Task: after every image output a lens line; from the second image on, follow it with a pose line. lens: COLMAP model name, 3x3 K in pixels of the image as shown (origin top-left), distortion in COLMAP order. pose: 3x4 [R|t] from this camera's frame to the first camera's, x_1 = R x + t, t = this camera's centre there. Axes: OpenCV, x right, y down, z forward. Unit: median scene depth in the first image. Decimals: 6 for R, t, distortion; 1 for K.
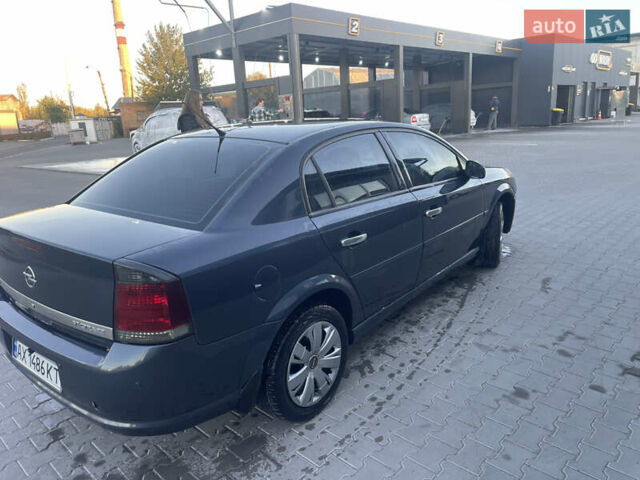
lens RADIAL K [[488.8, 0, 322.2], [0, 488.8, 240.6], [0, 0, 1]] dist [0.074504, -0.099142]
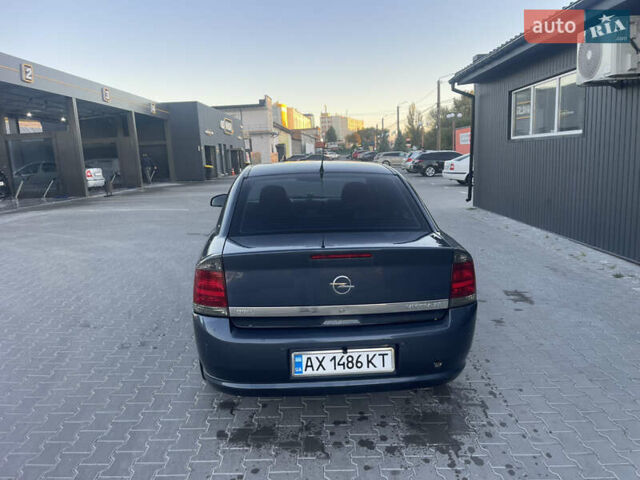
lens RADIAL K [[488.8, 0, 322.2], [0, 488.8, 240.6], [0, 0, 1]] dist [0.074504, -0.099142]
pose [[0.728395, -0.099357, 0.677915, -0.138961], [0.175243, 0.983535, -0.044142, 0.001746], [-0.662367, 0.150953, 0.733814, 0.018069]]
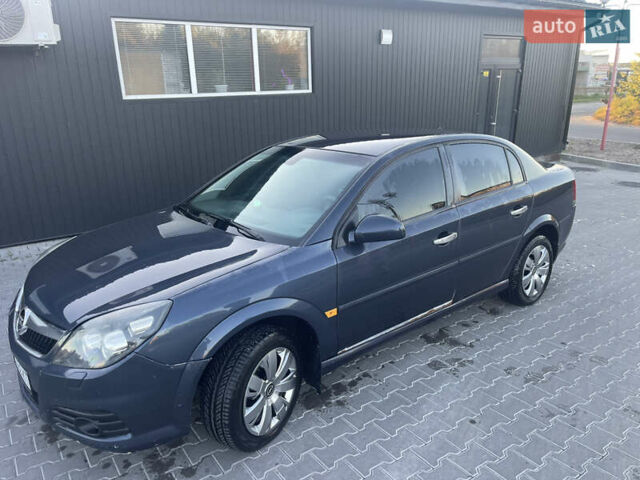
lens RADIAL K [[468.3, 0, 319.1], [0, 468.3, 273.5], [0, 0, 1]] dist [-0.041400, -0.000923]
pose [[-0.976467, -0.011452, 0.215361, -0.020678], [0.116327, 0.812902, 0.570665, -0.089677], [-0.181603, 0.582288, -0.792440, 0.315330]]
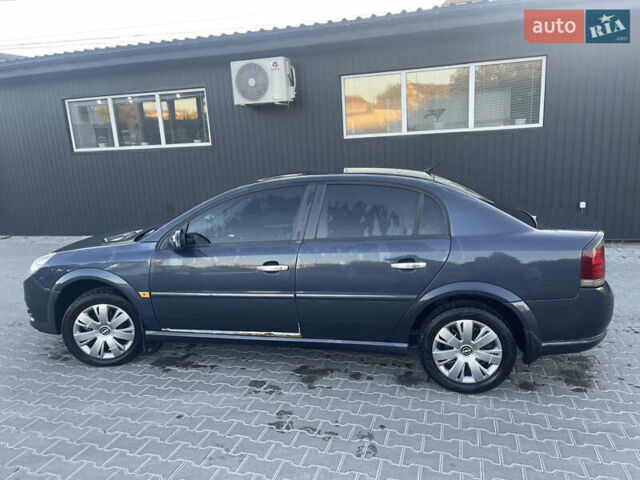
lens RADIAL K [[488.8, 0, 322.2], [0, 488.8, 240.6], [0, 0, 1]] dist [0.074504, -0.099142]
pose [[-0.460923, -0.112688, 0.880256, -0.167783], [0.291712, 0.917546, 0.270209, -0.064074], [-0.838125, 0.381327, -0.390046, 0.242896]]
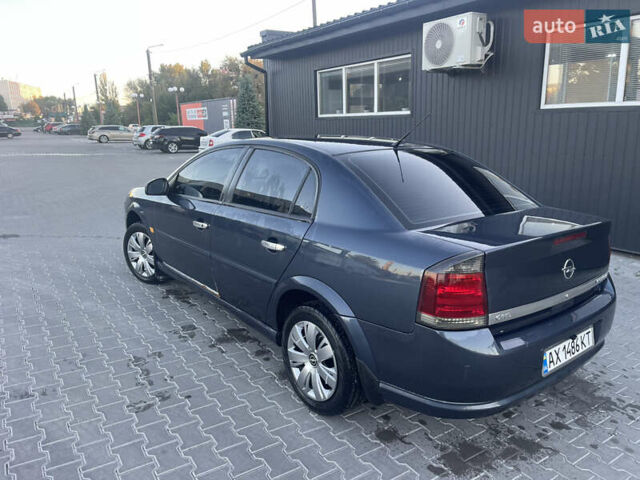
lens RADIAL K [[488.8, 0, 322.2], [0, 488.8, 240.6], [0, 0, 1]] dist [0.074504, -0.099142]
pose [[0.223484, -0.185931, 0.956810, -0.173206], [0.249033, 0.959949, 0.128374, -0.025443], [-0.942358, 0.209587, 0.260836, 0.121715]]
